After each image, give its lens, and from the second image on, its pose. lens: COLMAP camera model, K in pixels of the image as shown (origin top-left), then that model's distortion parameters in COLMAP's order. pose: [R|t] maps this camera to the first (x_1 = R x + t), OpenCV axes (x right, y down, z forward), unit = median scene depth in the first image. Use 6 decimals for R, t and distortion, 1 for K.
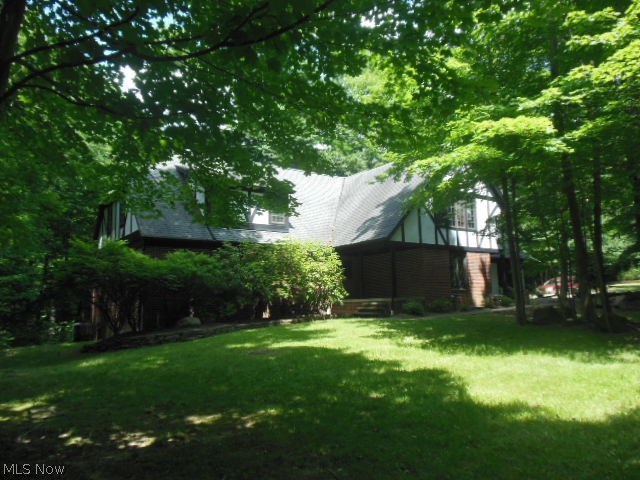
lens RADIAL K [[496.5, 0, 320.0], [0, 496.5, 240.0], [0, 0, 1]] dist [0.006097, 0.006668]
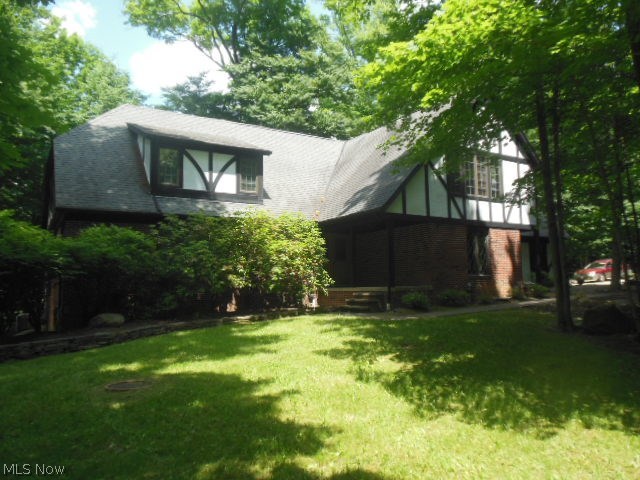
lens RADIAL K [[496.5, 0, 320.0], [0, 496.5, 240.0], [0, 0, 1]] dist [0.006097, 0.006668]
pose [[0.998469, -0.001138, -0.055294, 0.078430], [0.003201, 0.999302, 0.037228, 0.014344], [0.055213, -0.037348, 0.997776, 0.220995]]
